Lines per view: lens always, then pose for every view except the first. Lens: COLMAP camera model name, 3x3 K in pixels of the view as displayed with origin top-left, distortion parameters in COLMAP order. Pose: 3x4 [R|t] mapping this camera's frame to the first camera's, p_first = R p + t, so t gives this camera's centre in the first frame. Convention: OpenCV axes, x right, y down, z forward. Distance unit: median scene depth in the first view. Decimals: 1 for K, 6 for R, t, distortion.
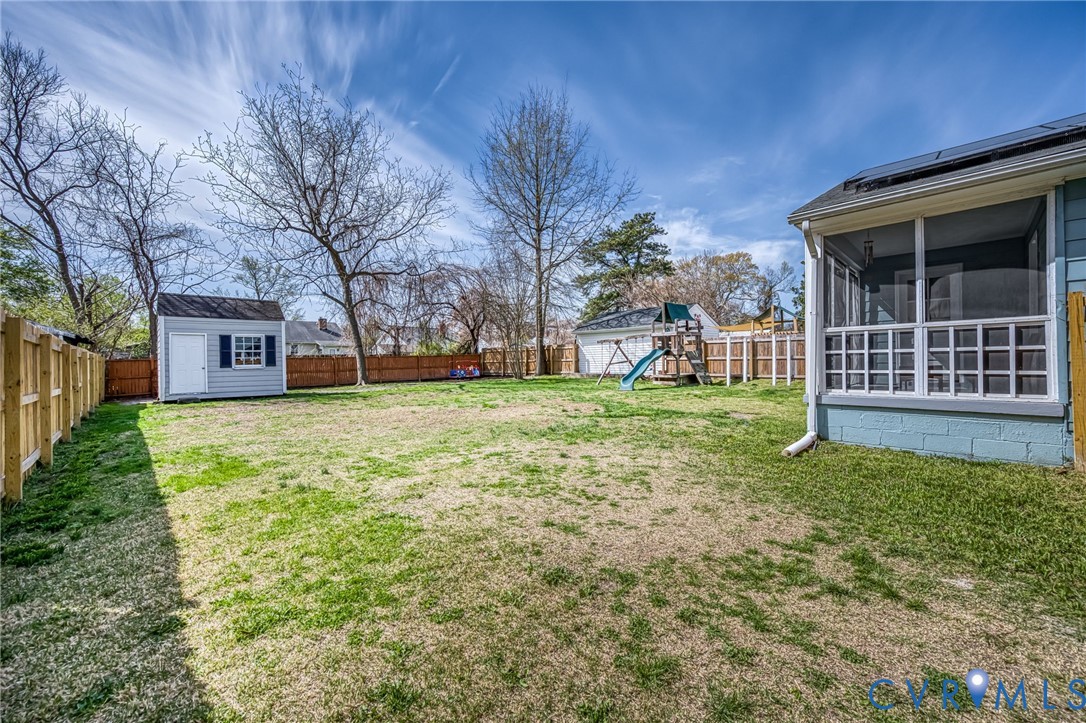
lens RADIAL K [[414.6, 0, 547.1], [0, 414.6, 356.8], [0, 0, 1]] dist [-0.001084, 0.000278]
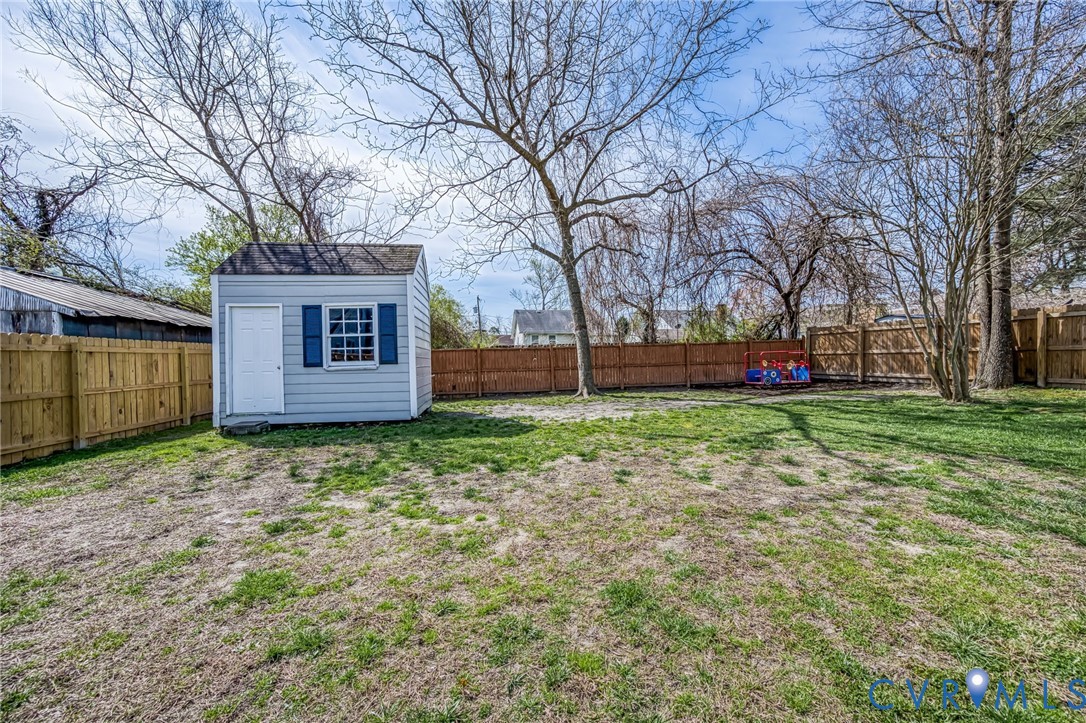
lens RADIAL K [[414.6, 0, 541.2], [0, 414.6, 359.1], [0, 0, 1]] dist [-0.001084, 0.000278]
pose [[0.795287, 0.005286, -0.606210, -0.122792], [0.011057, 0.999669, 0.023223, 0.004054], [0.606133, -0.025172, 0.794965, 0.426114]]
